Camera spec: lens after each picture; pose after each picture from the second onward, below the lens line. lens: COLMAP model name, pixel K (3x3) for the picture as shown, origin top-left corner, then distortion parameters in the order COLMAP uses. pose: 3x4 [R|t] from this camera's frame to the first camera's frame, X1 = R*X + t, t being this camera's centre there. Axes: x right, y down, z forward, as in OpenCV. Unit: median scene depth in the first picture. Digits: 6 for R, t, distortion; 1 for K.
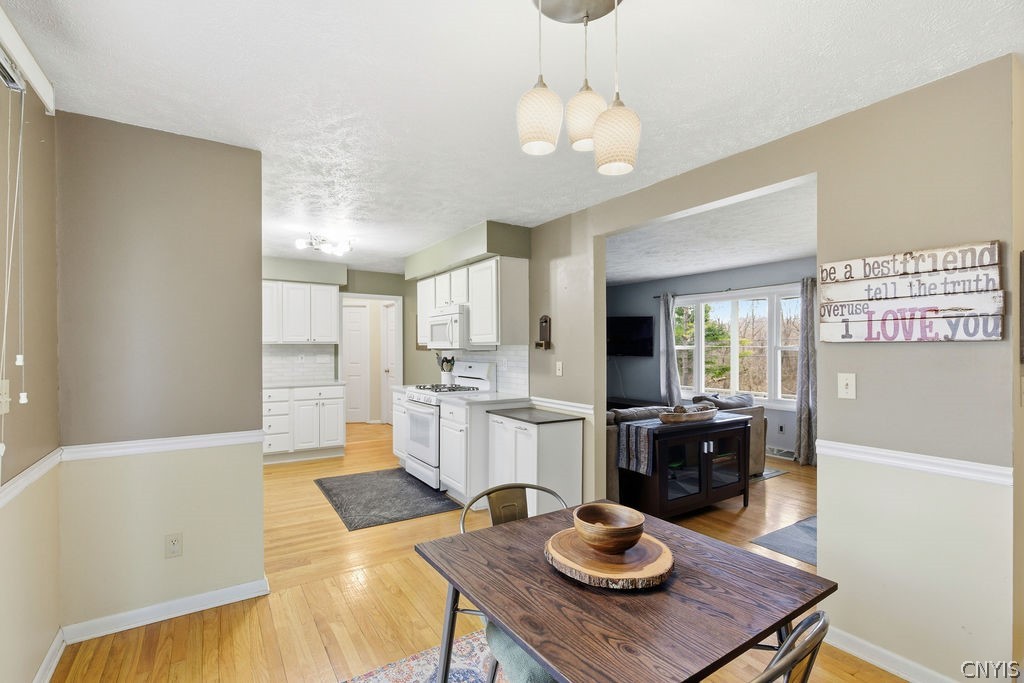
lens RADIAL K [[463.8, 0, 501.4], [0, 463.8, 348.2], [0, 0, 1]] dist [-0.003873, 0.001048]
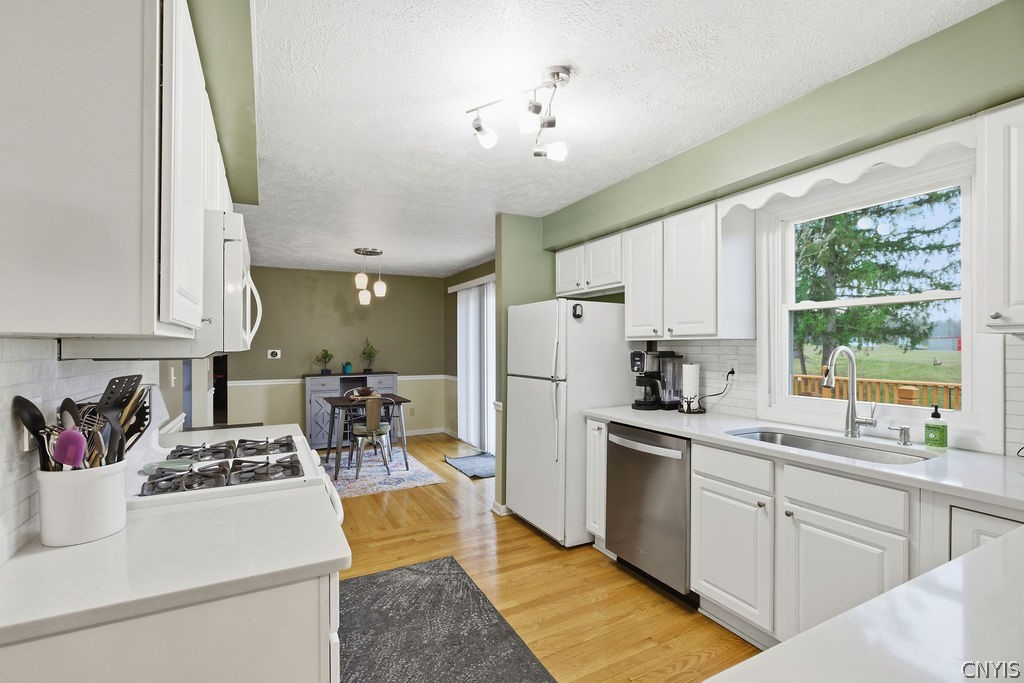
lens RADIAL K [[463.8, 0, 520.2], [0, 463.8, 345.0], [0, 0, 1]] dist [-0.003873, 0.001048]
pose [[-0.998432, -0.000368, 0.055969, -0.376077], [-0.000317, 1.000000, 0.000928, -0.006540], [-0.055970, 0.000909, -0.998432, 1.391951]]
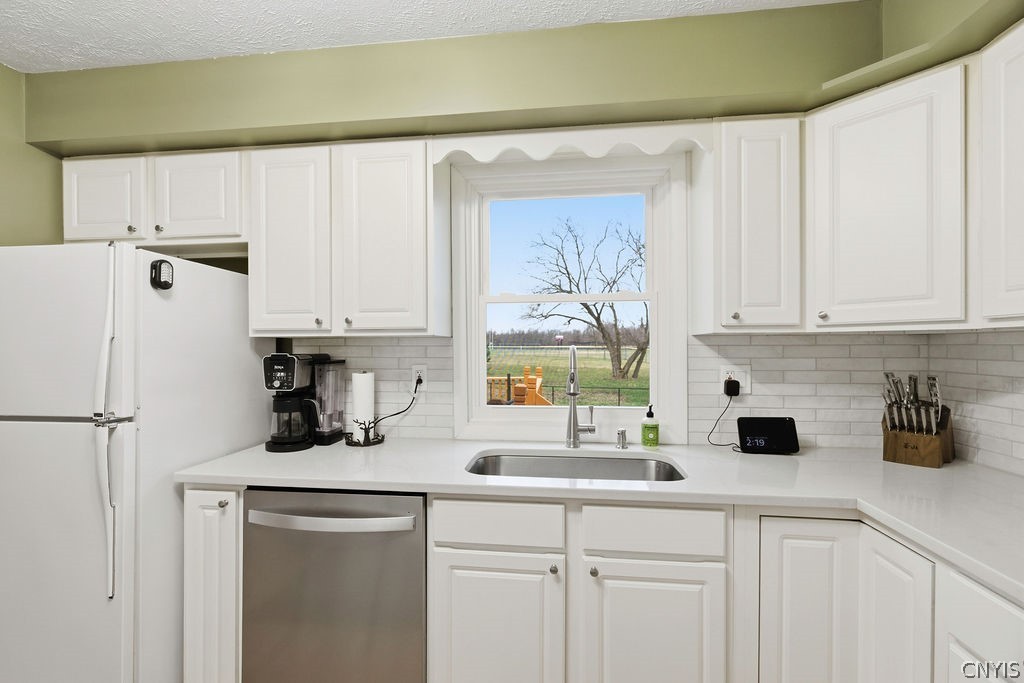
lens RADIAL K [[463.8, 0, 511.9], [0, 463.8, 347.8], [0, 0, 1]] dist [-0.003873, 0.001048]
pose [[-0.630355, 0.000561, -0.776307, -0.319505], [-0.001206, 0.999998, 0.001701, -0.003801], [0.776306, 0.002008, -0.630353, 1.103157]]
